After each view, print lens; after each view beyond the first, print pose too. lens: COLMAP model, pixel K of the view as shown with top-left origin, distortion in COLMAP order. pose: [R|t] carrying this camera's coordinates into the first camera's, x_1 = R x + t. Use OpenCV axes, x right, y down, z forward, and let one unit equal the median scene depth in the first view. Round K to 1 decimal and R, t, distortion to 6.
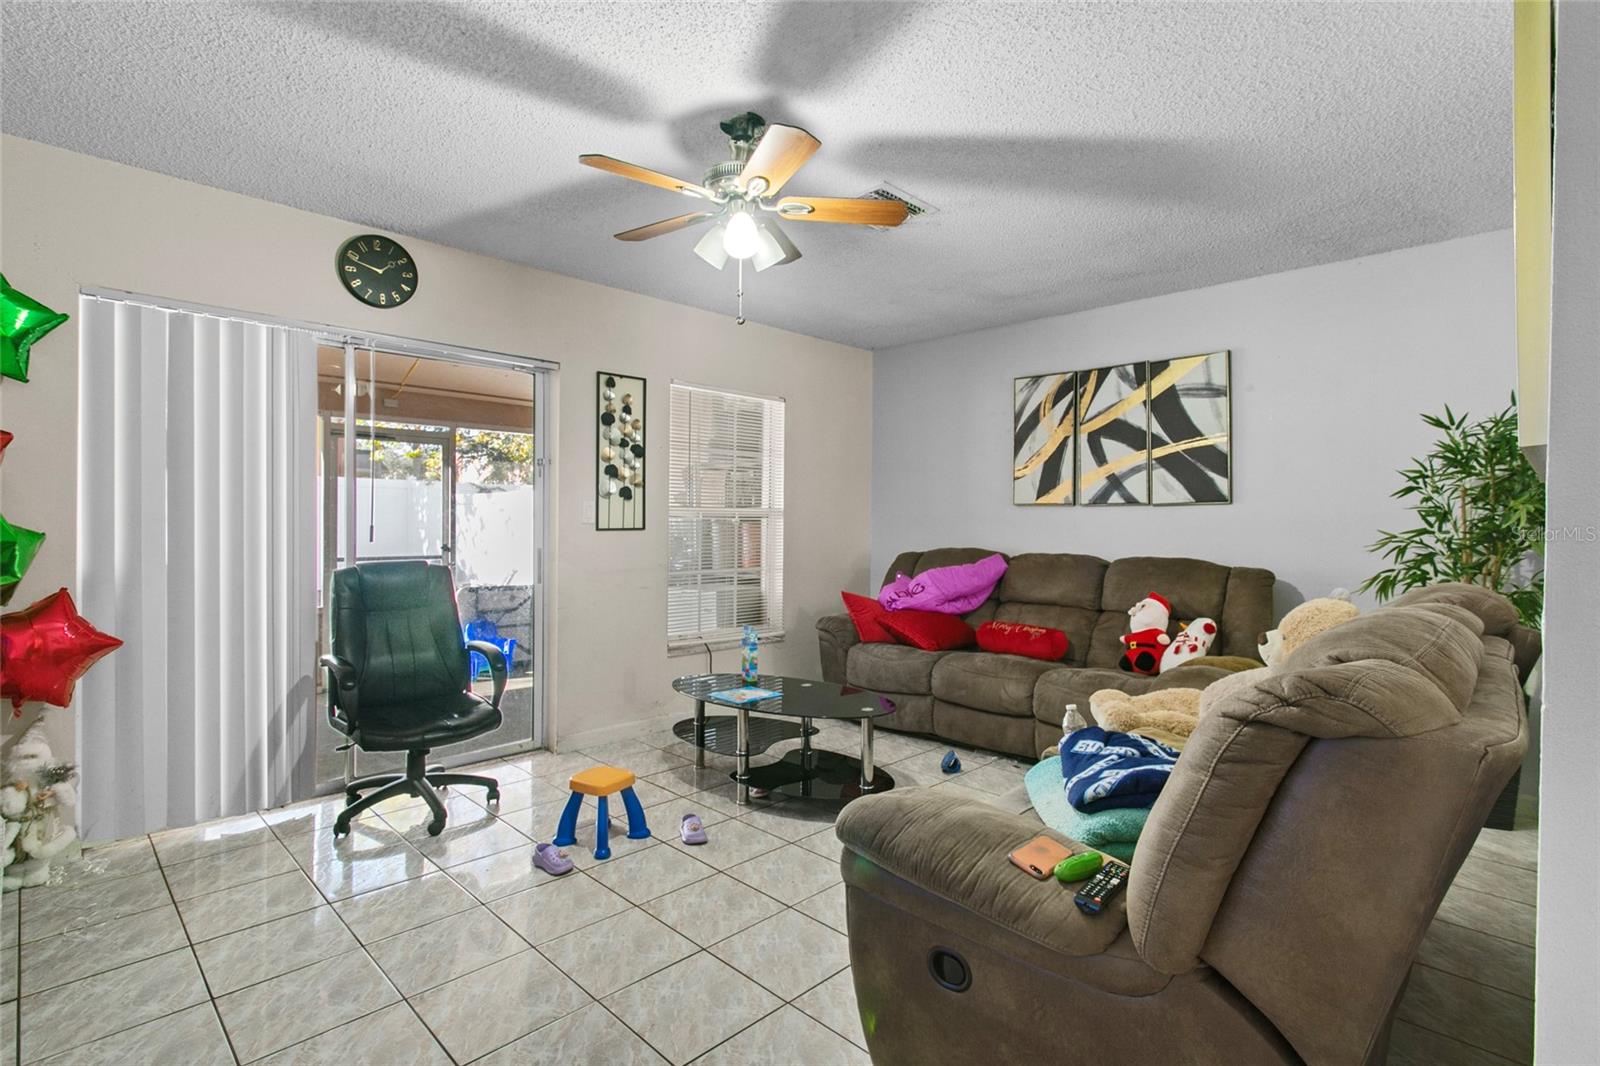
lens RADIAL K [[772.0, 0, 796.3], [0, 772.0, 518.0], [0, 0, 1]] dist [-0.001151, 0.000799]
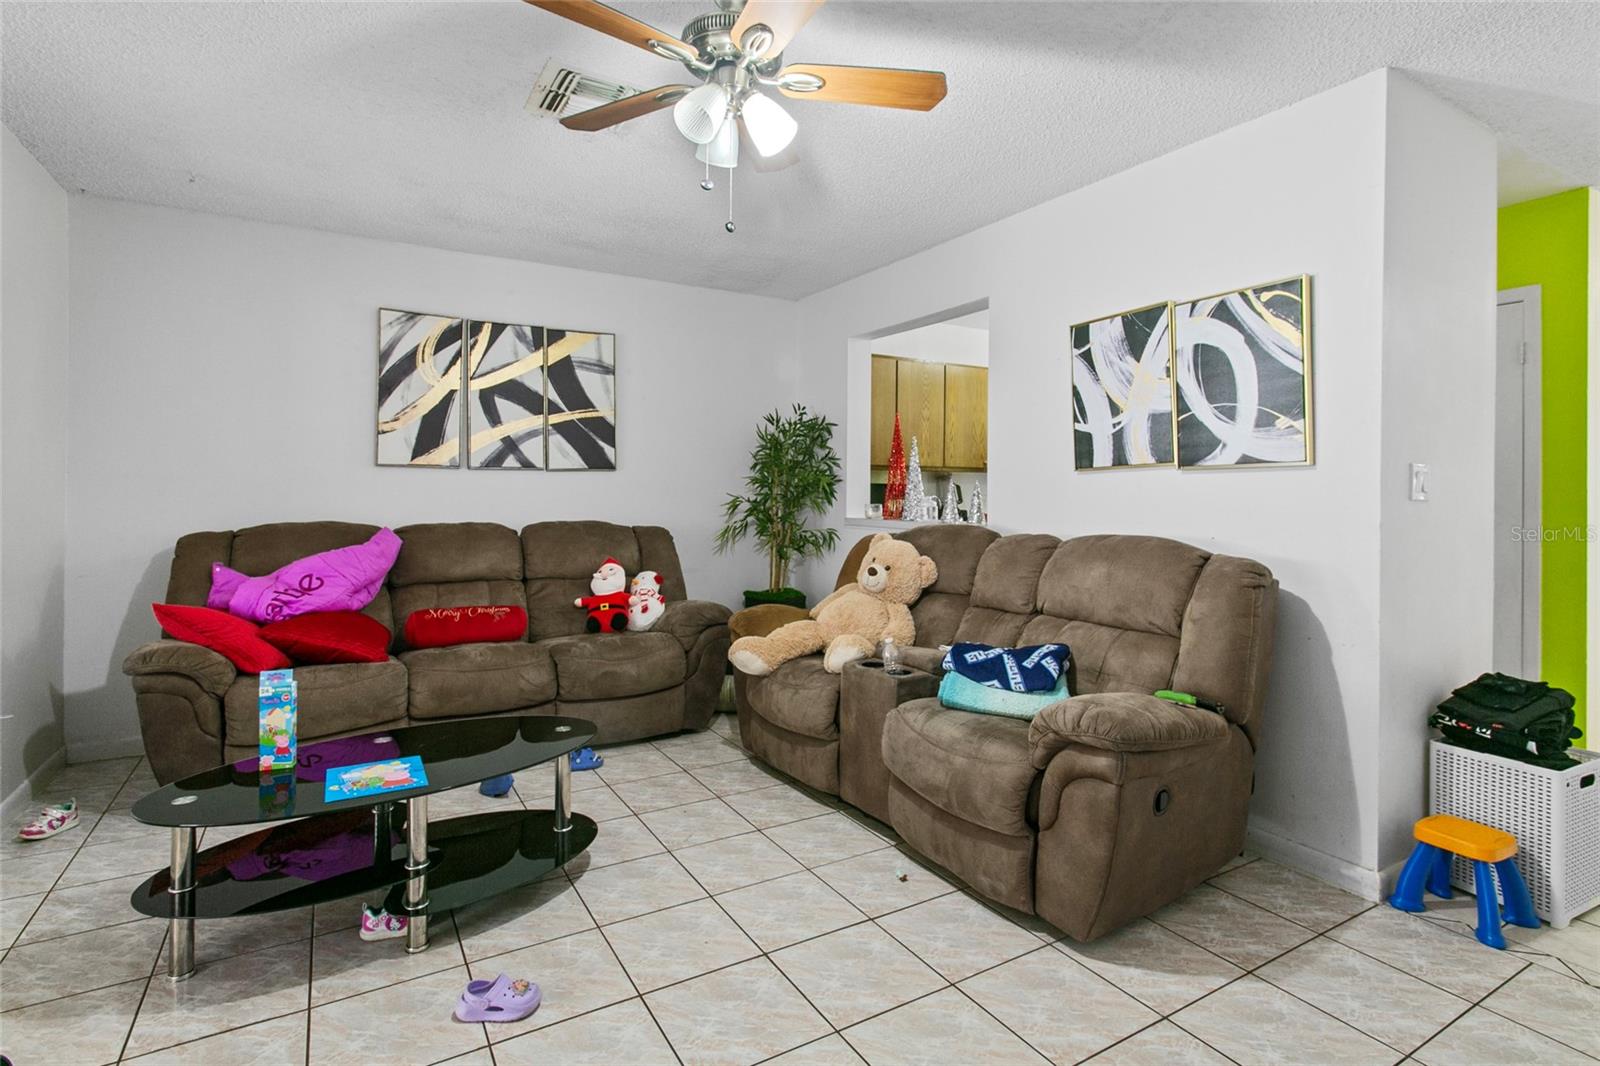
lens RADIAL K [[791.7, 0, 796.0], [0, 791.7, 484.3], [0, 0, 1]] dist [-0.000419, 0.000049]
pose [[0.252399, 0.000213, 0.967623, -0.458451], [-0.008777, 0.999959, 0.002070, -0.002943], [-0.967584, -0.009015, 0.252390, 0.419825]]
